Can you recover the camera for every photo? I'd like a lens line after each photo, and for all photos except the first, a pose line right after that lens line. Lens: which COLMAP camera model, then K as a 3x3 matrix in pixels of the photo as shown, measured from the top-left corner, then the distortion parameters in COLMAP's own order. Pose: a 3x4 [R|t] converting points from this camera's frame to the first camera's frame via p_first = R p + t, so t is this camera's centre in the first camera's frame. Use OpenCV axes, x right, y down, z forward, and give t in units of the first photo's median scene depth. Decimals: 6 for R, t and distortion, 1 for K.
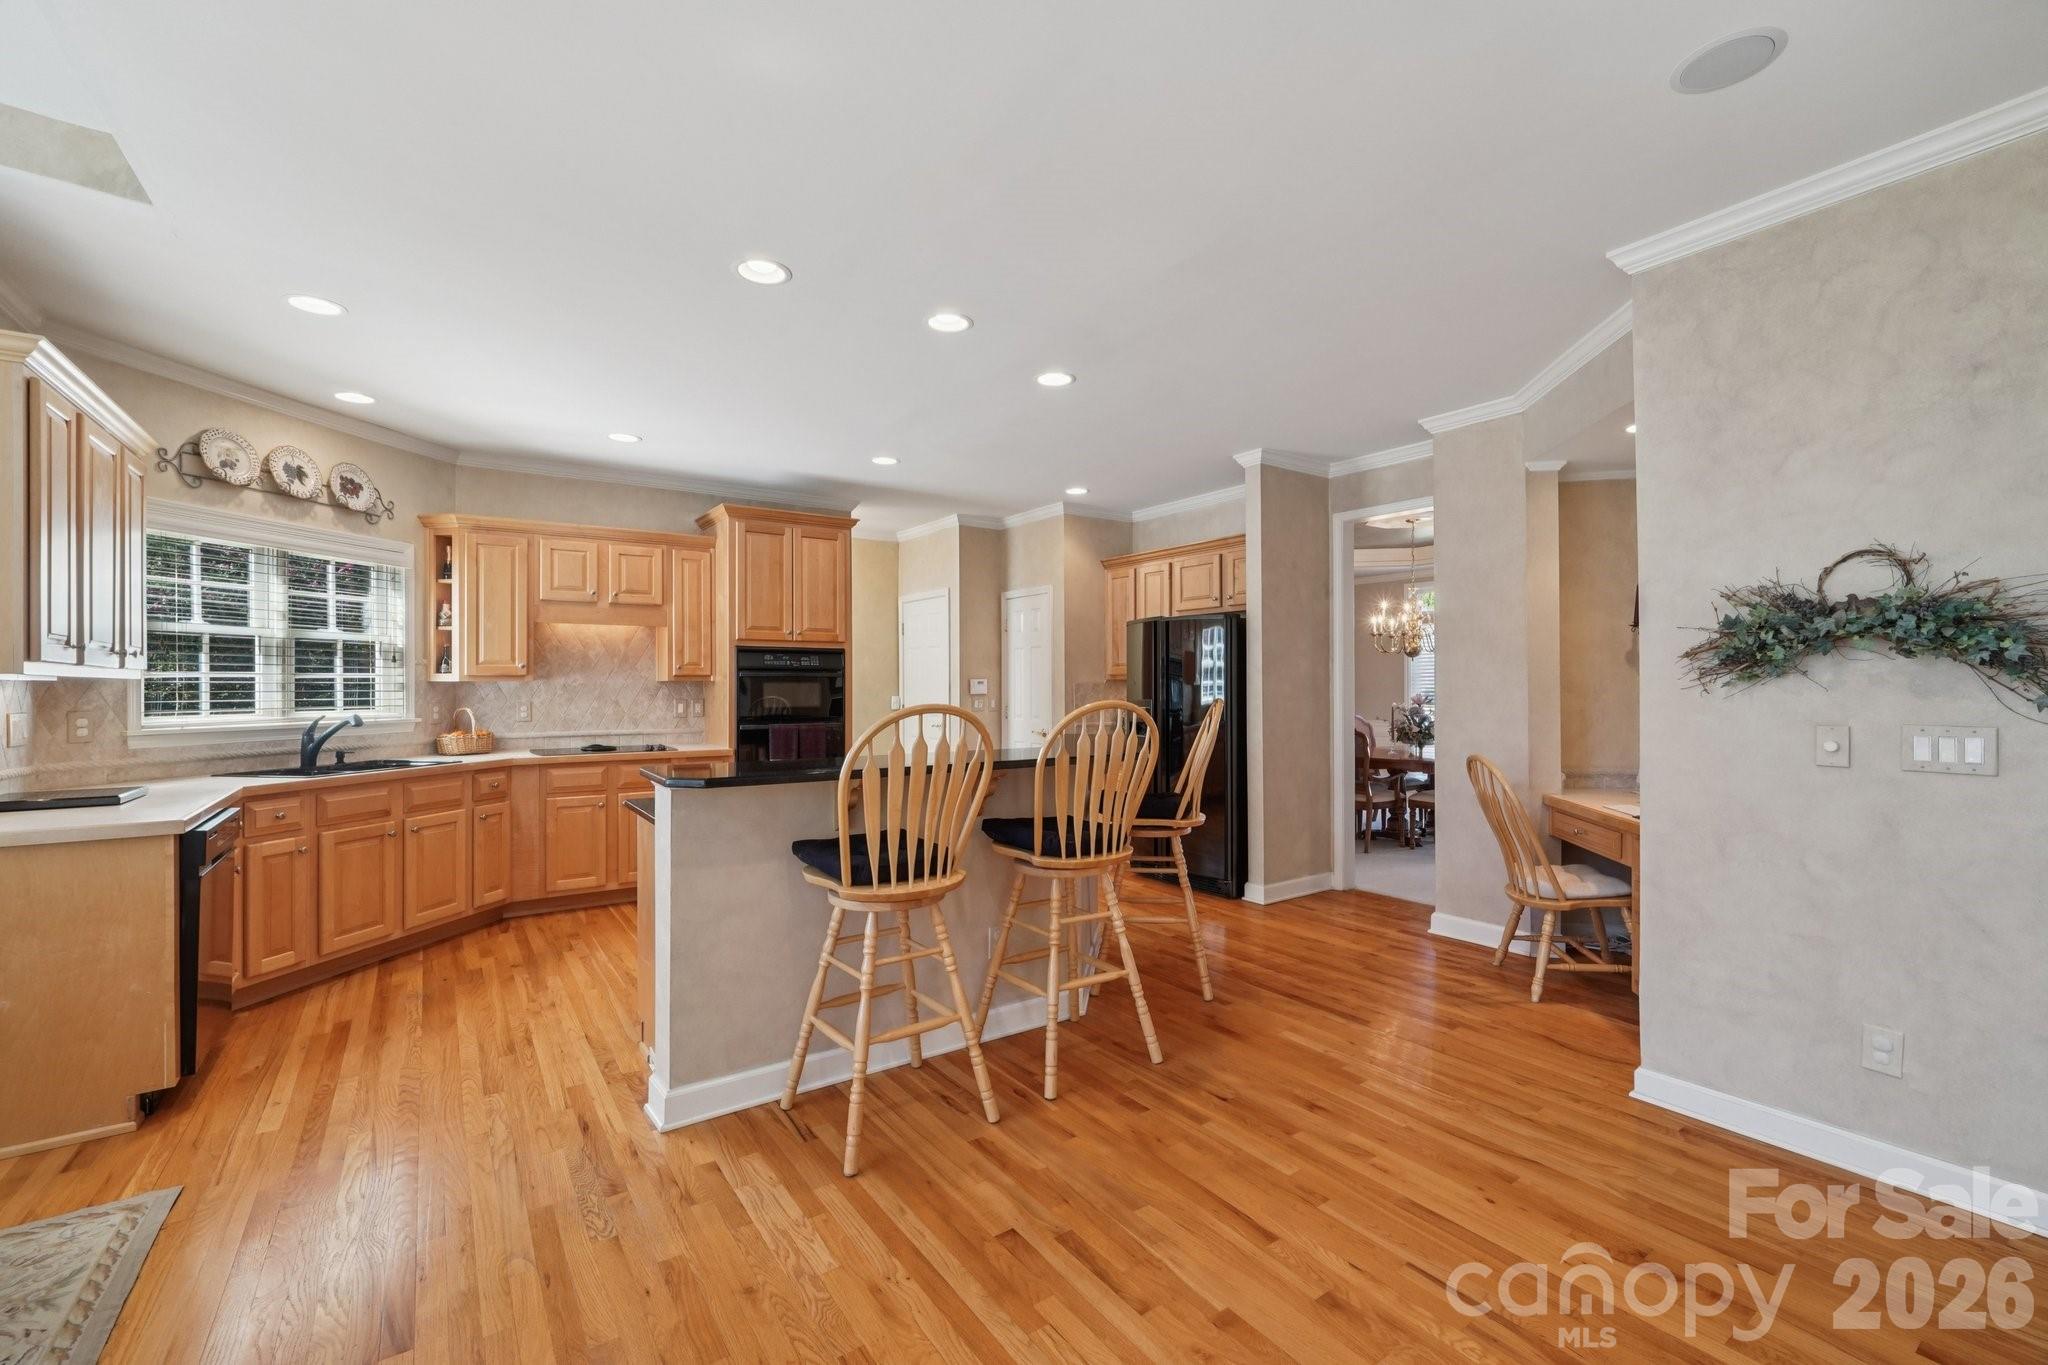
lens RADIAL K [[861.6, 0, 1024.0], [0, 861.6, 682.5], [0, 0, 1]] dist [-0.016029, 0.006357]
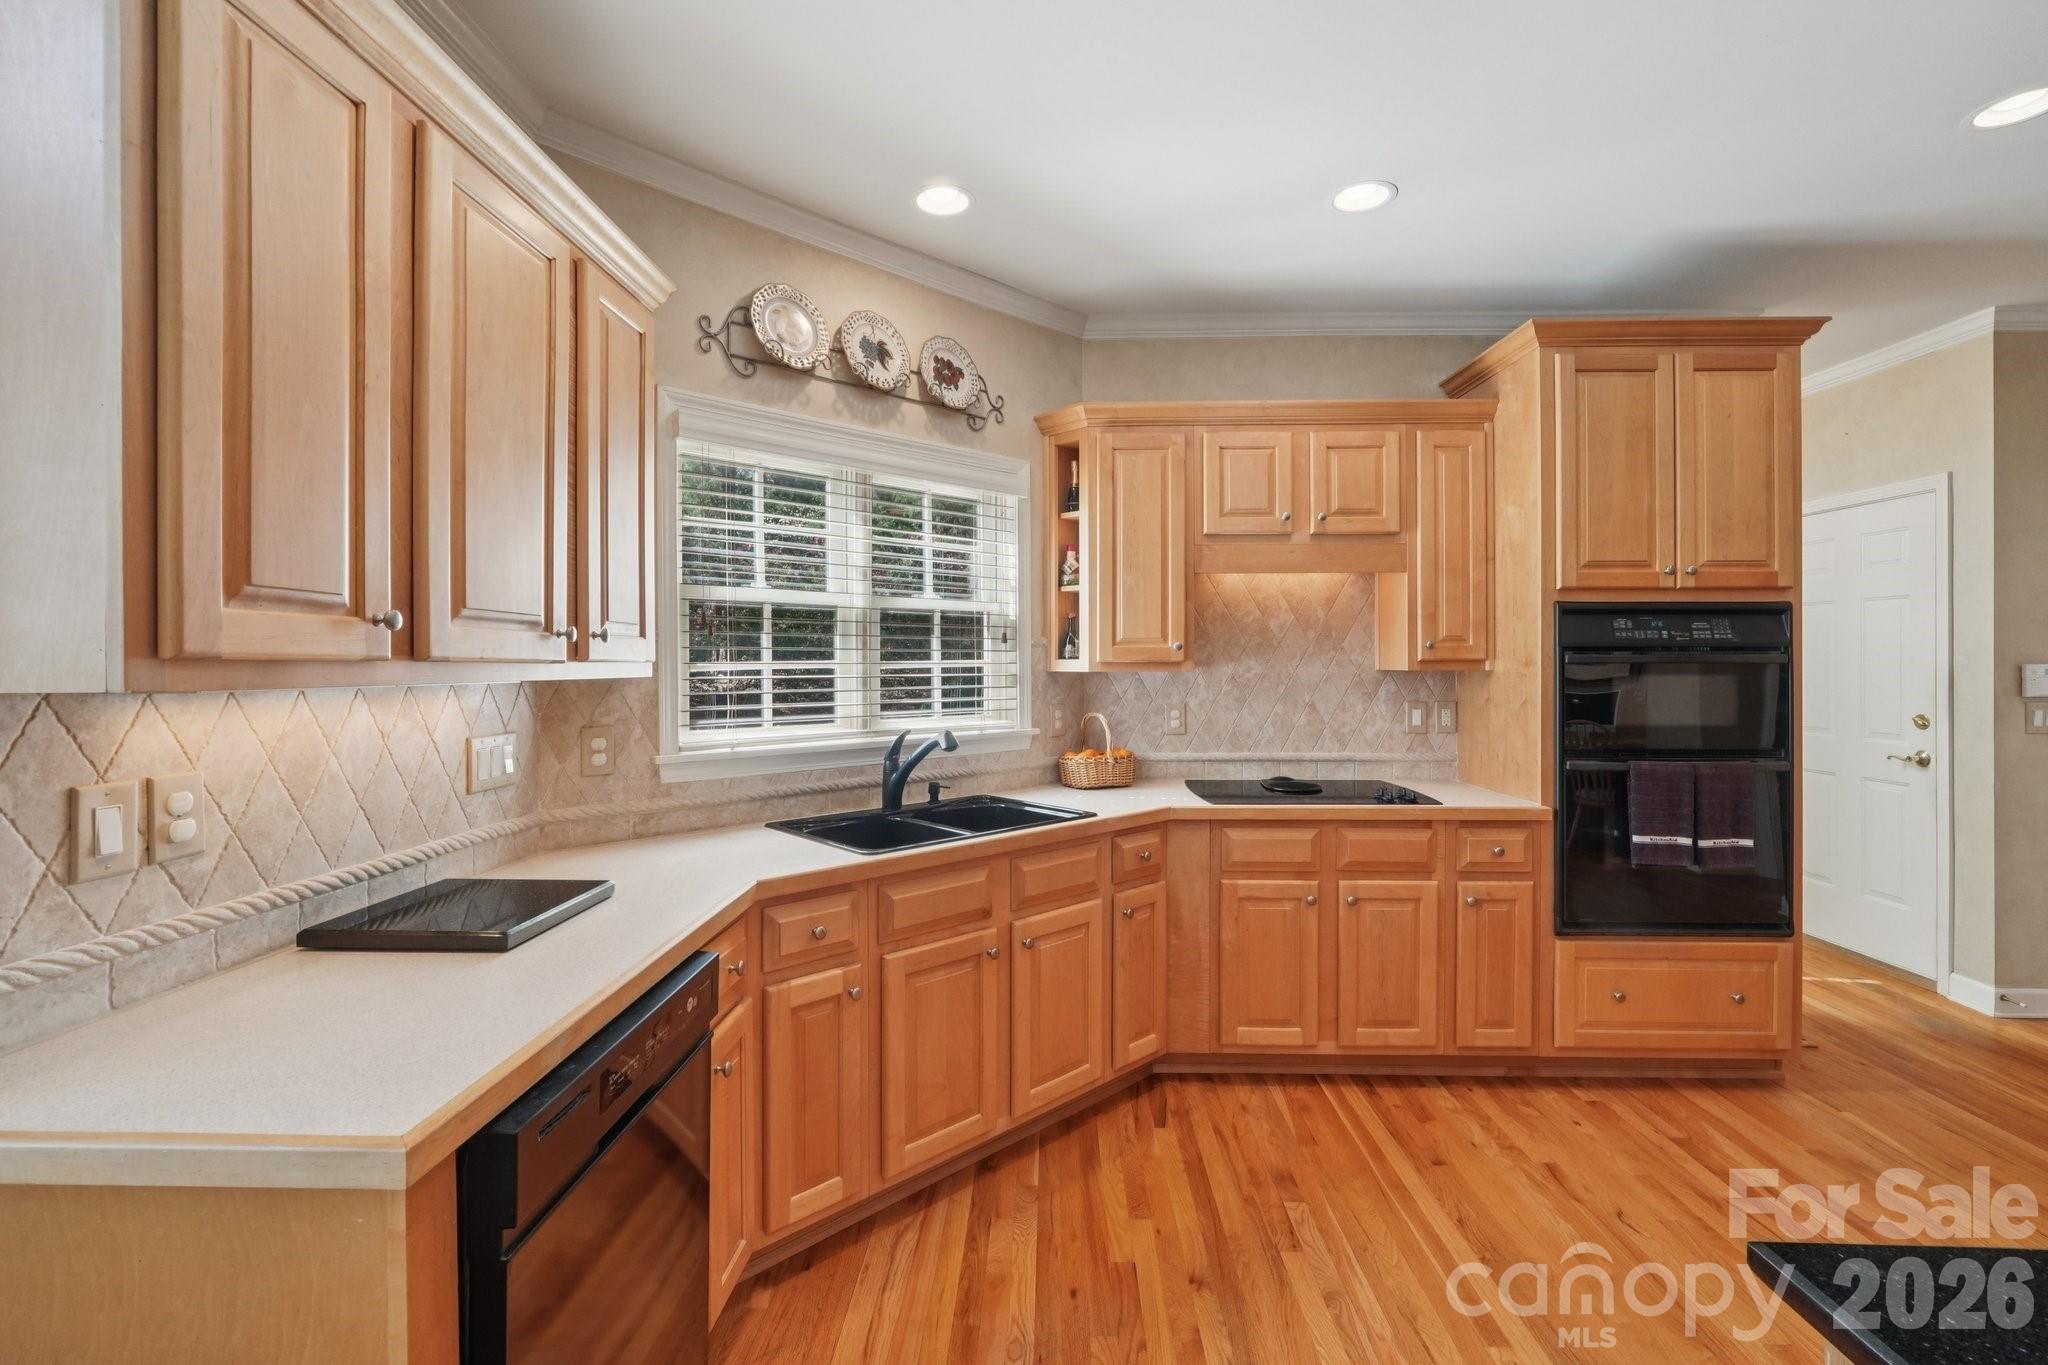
lens RADIAL K [[881.1, 0, 1027.0], [0, 881.1, 661.6], [0, 0, 1]] dist [-0.014376, 0.006304]
pose [[0.804047, 0.000894, -0.594565, -0.333310], [0.002024, 0.999989, 0.004240, -0.012579], [0.594562, -0.004613, 0.804036, 0.484801]]
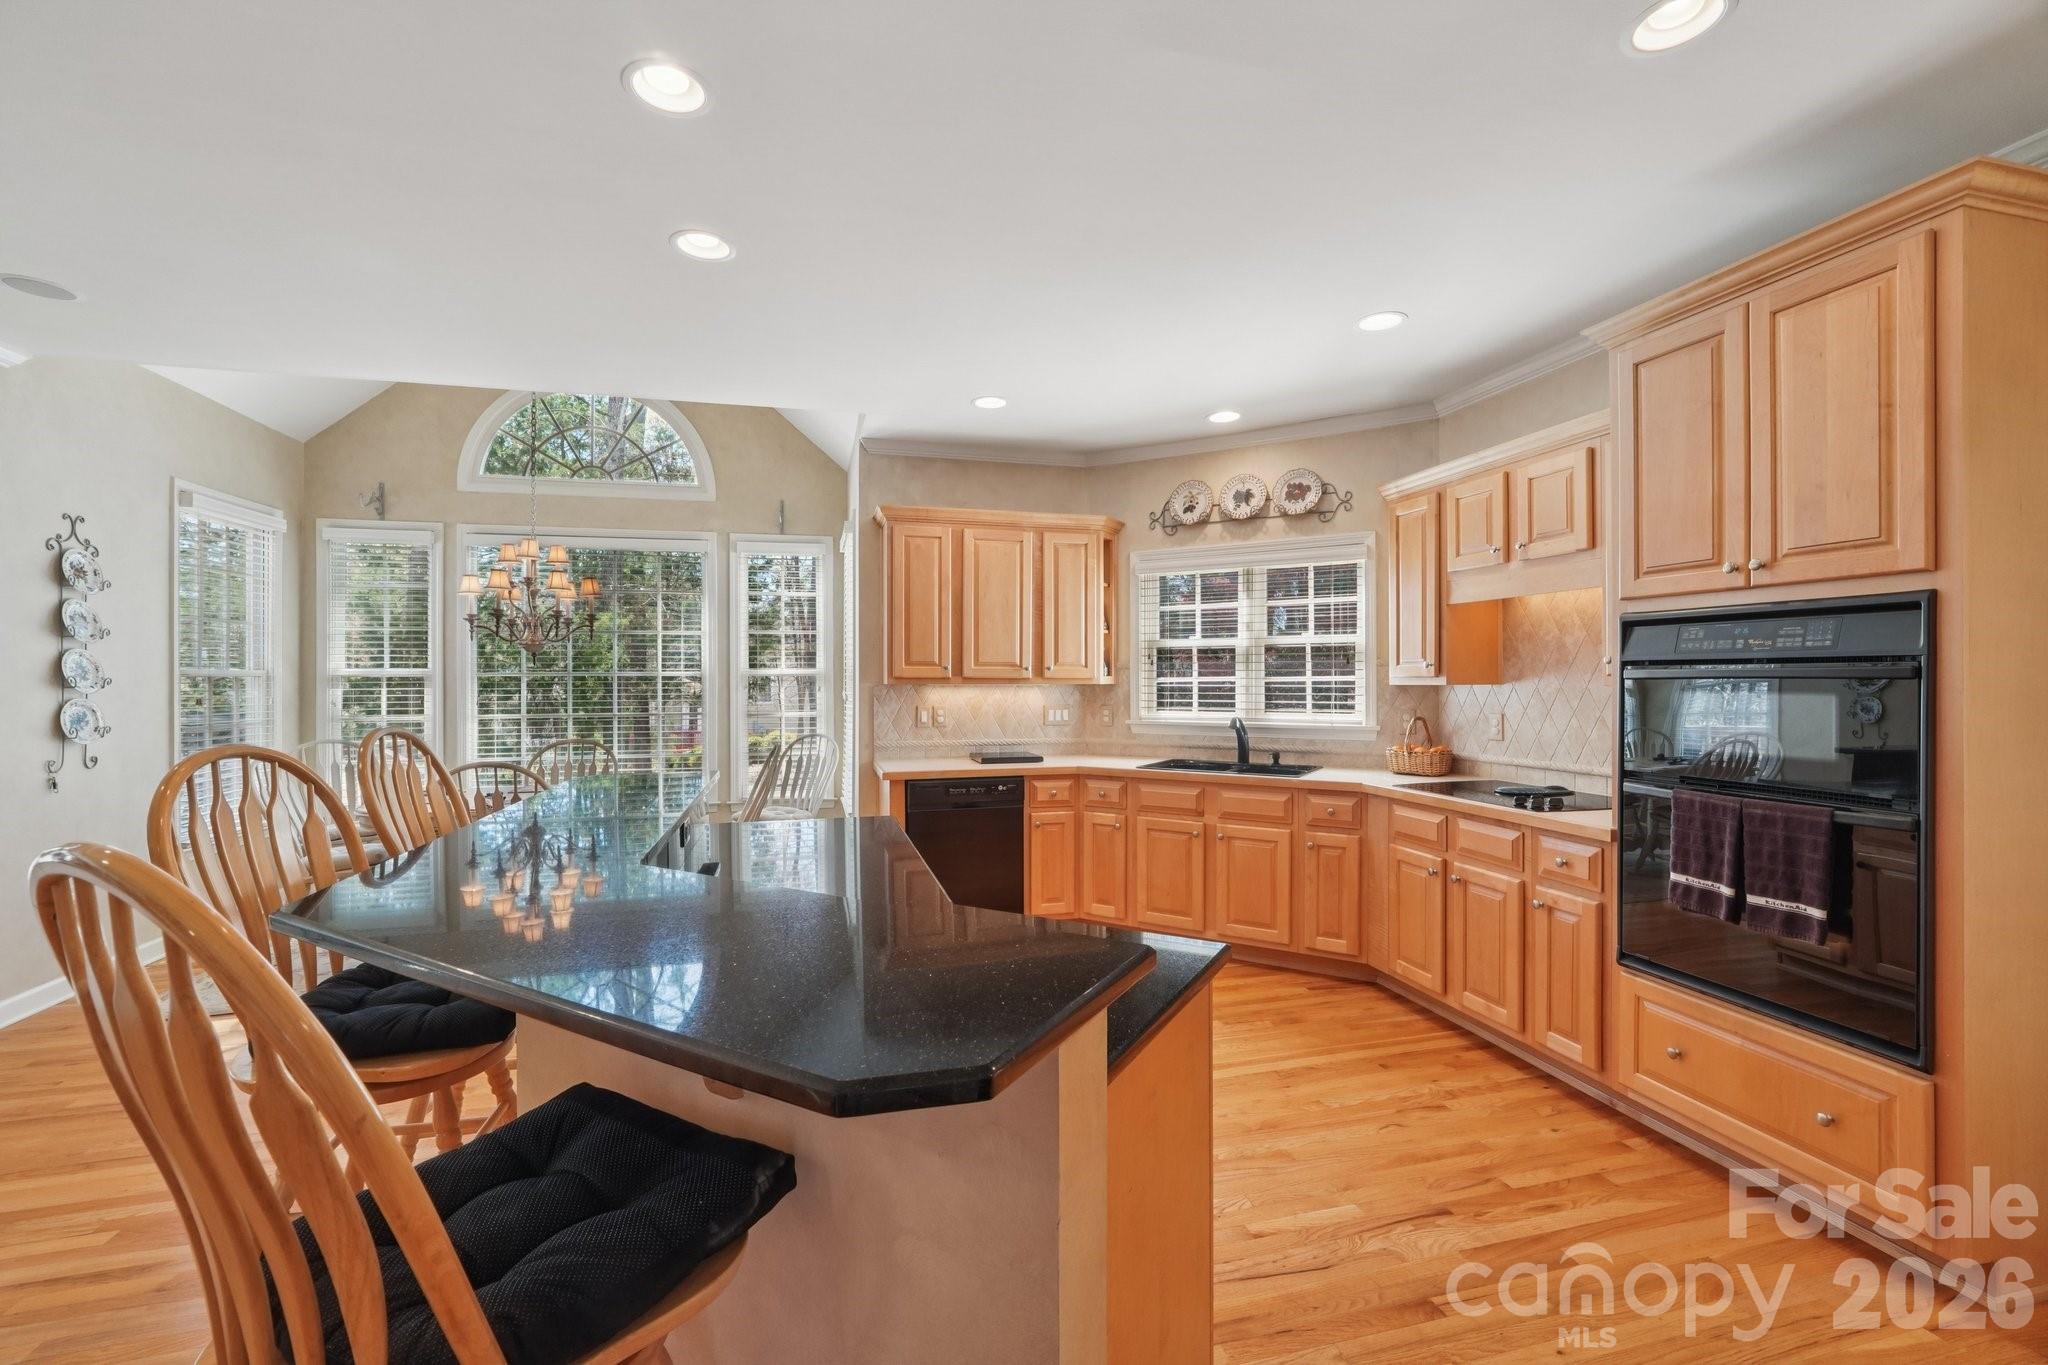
lens RADIAL K [[858.6, 0, 1022.3], [0, 858.6, 675.7], [0, 0, 1]] dist [-0.020250, 0.008852]
pose [[-0.352037, -0.000527, -0.935986, 0.264035], [0.006151, 0.999977, -0.002876, -0.010767], [0.935966, -0.006769, -0.352025, 1.020554]]
